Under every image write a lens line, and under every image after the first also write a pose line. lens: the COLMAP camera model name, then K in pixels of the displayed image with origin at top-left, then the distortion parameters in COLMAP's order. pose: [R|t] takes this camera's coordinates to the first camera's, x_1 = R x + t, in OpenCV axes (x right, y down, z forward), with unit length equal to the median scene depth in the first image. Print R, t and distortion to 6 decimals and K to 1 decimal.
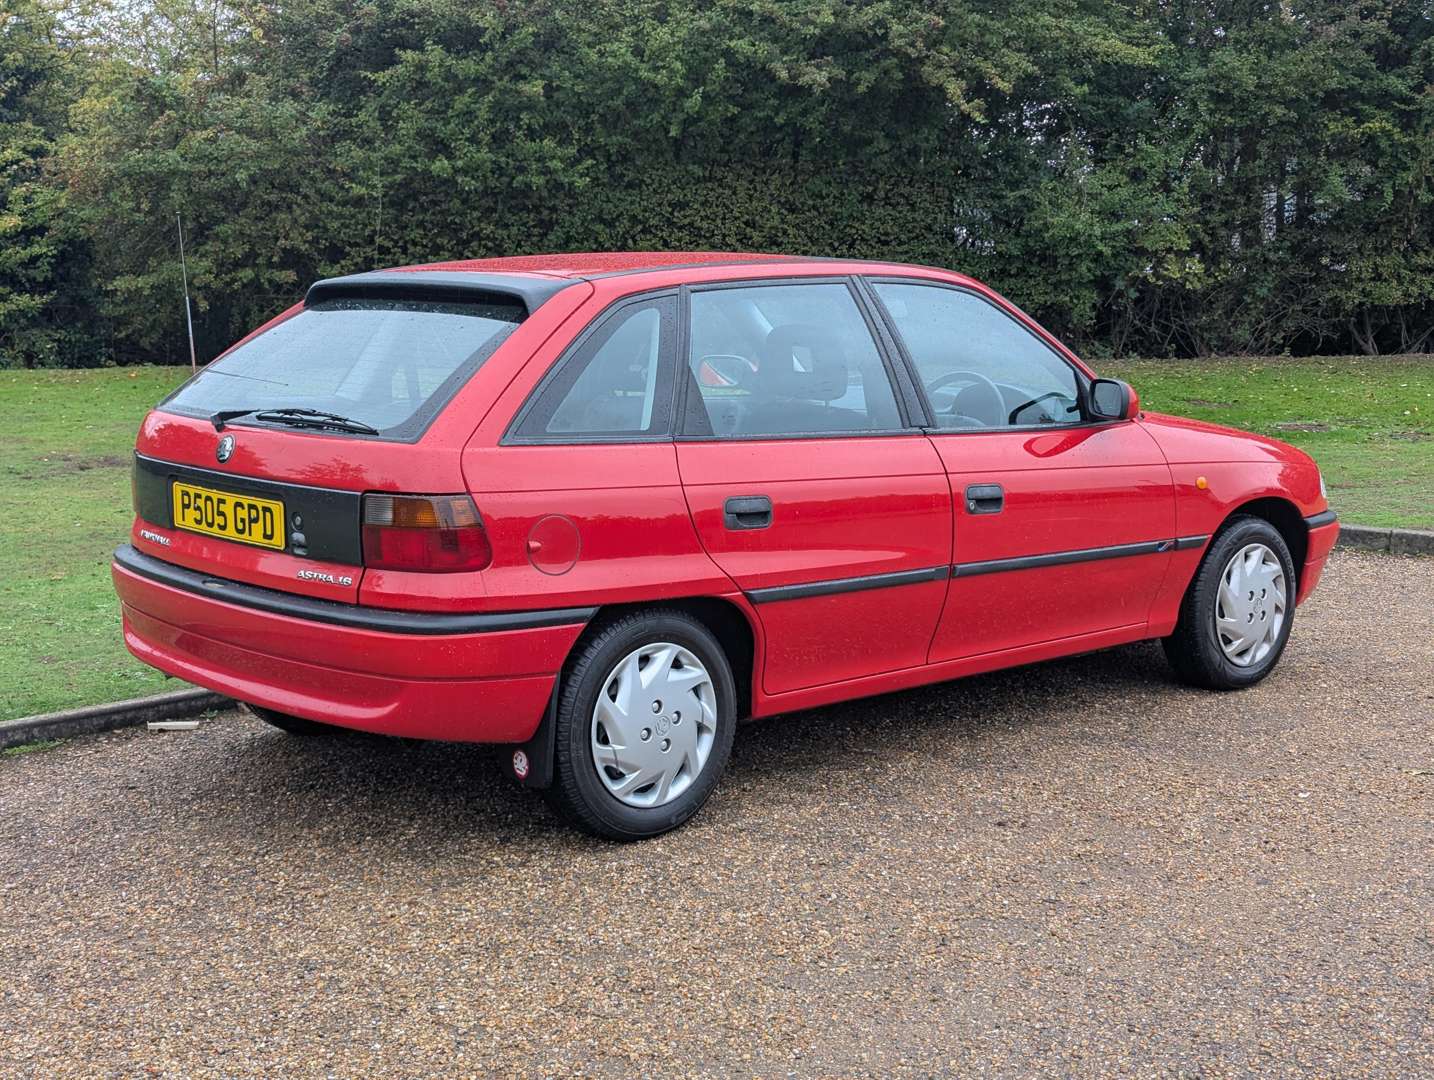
lens RADIAL K [[2017.9, 0, 680.8], [0, 2017.9, 534.5], [0, 0, 1]] dist [0.046394, 0.000000]
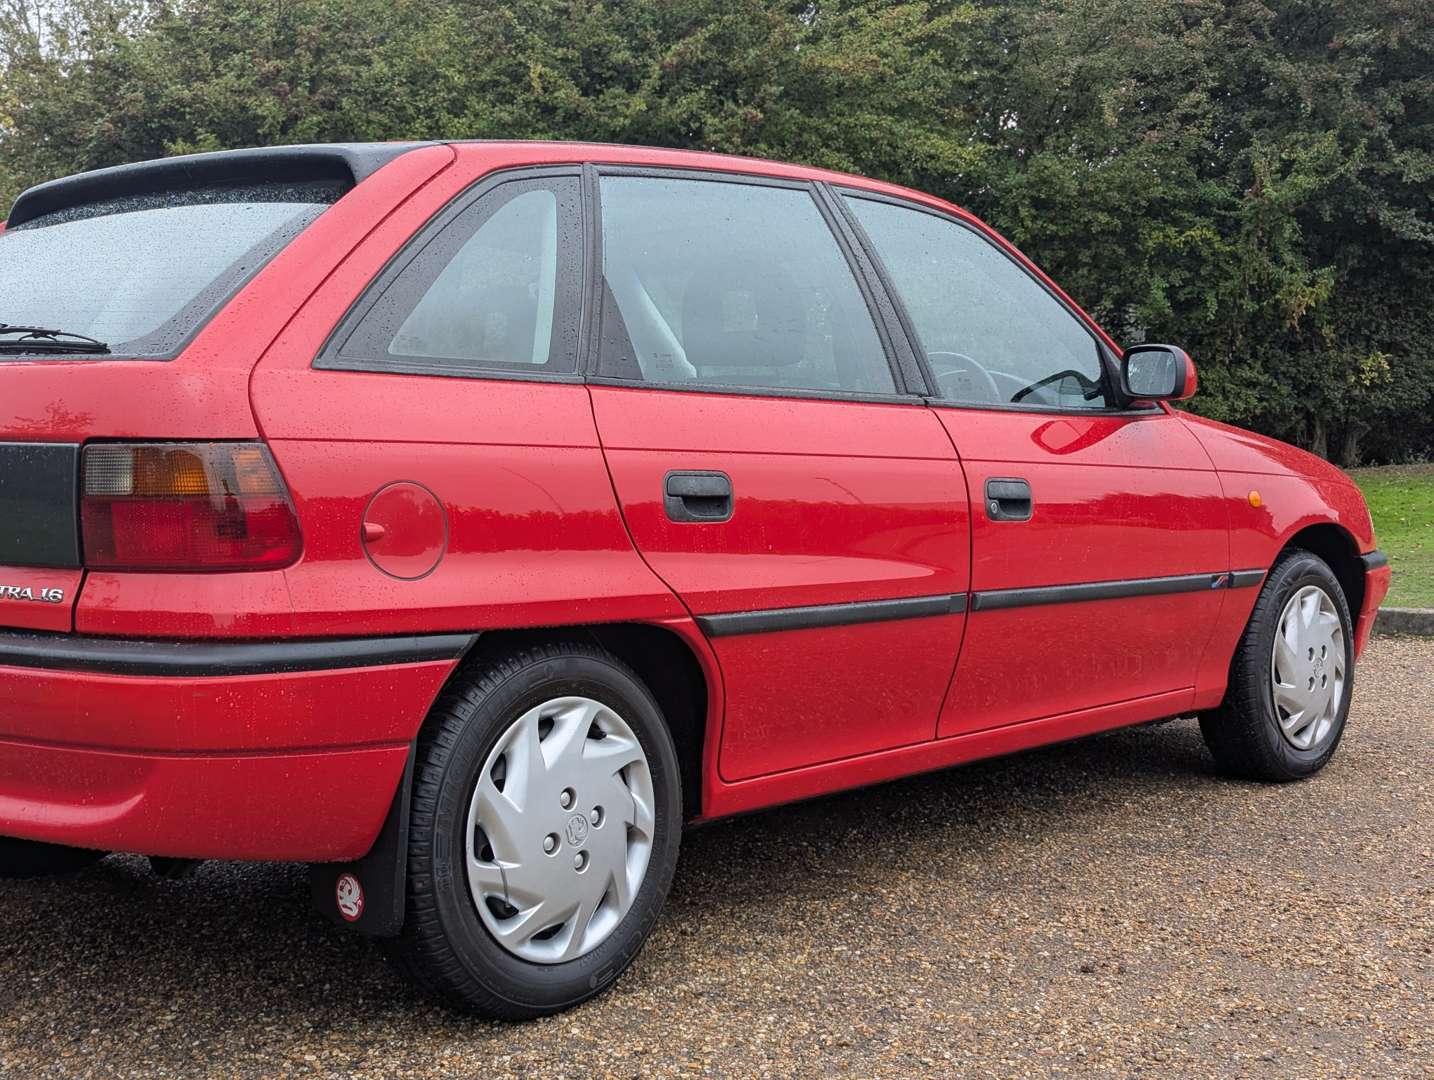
lens RADIAL K [[2017.9, 0, 688.6], [0, 2017.9, 512.6], [0, 0, 1]] dist [0.046394, 0.000000]
pose [[0.993659, -0.011501, 0.111846, -0.039661], [0.021526, 0.995813, -0.088839, 0.048449], [-0.110356, 0.090684, 0.989746, 0.332269]]
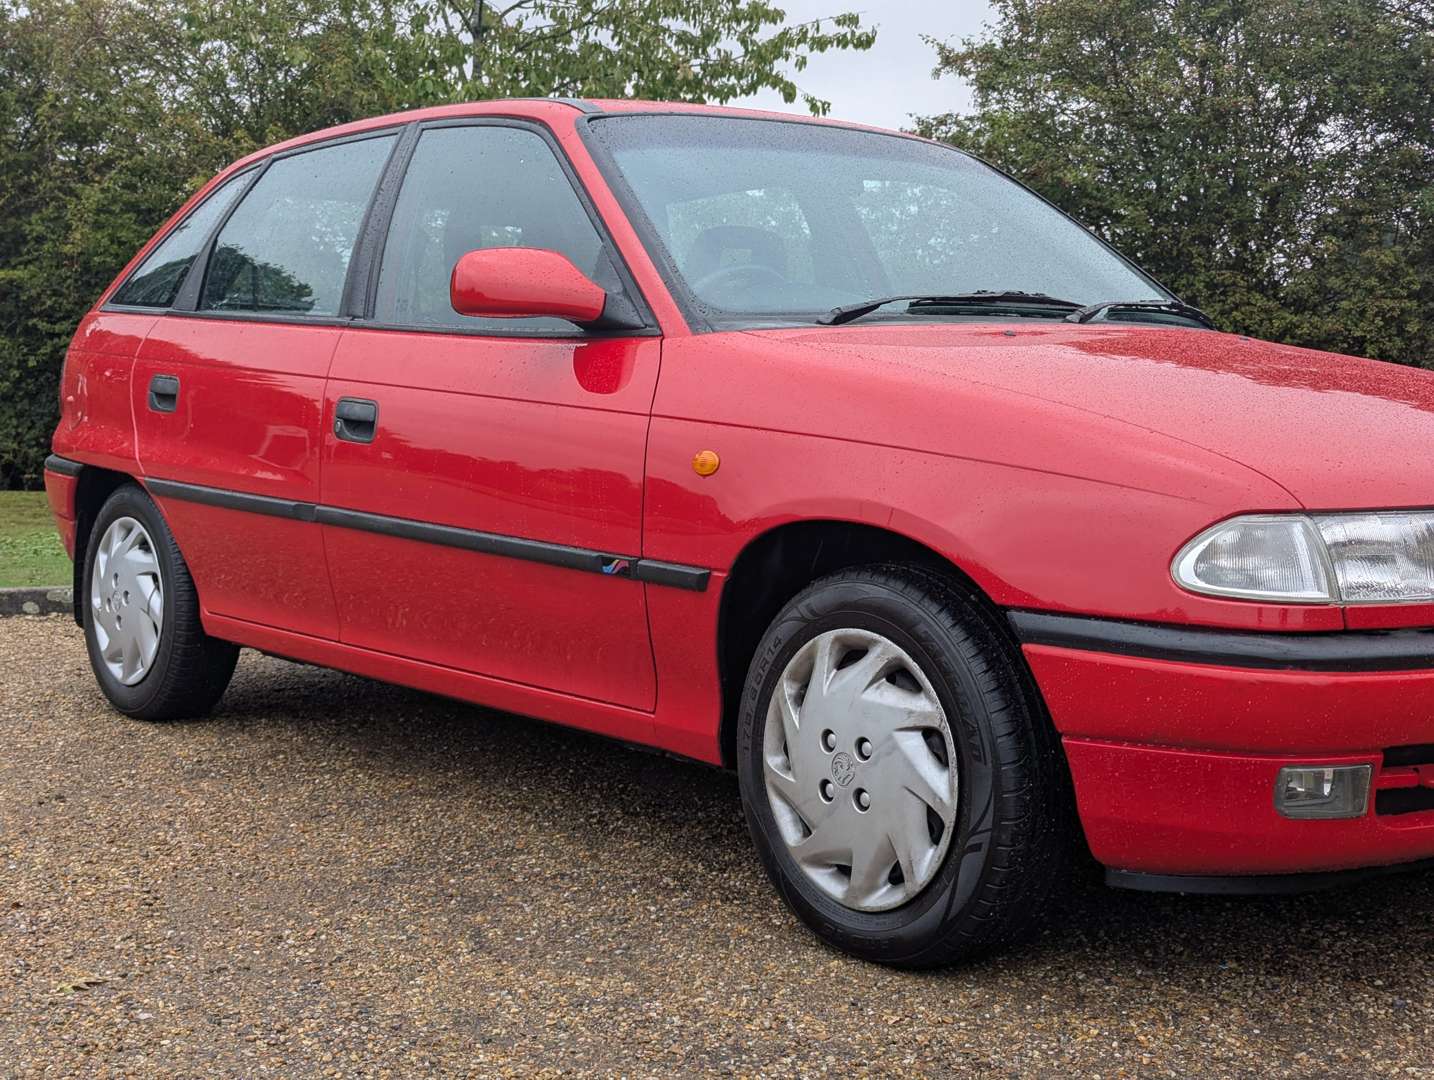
lens RADIAL K [[2017.9, 0, 719.5], [0, 2017.9, 540.6], [0, 0, 1]] dist [0.046394, 0.000000]
pose [[-0.017547, 0.081956, -0.996481, 0.881652], [-0.155502, 0.984284, 0.083691, -0.056864], [0.987680, 0.156423, -0.004527, 1.178528]]
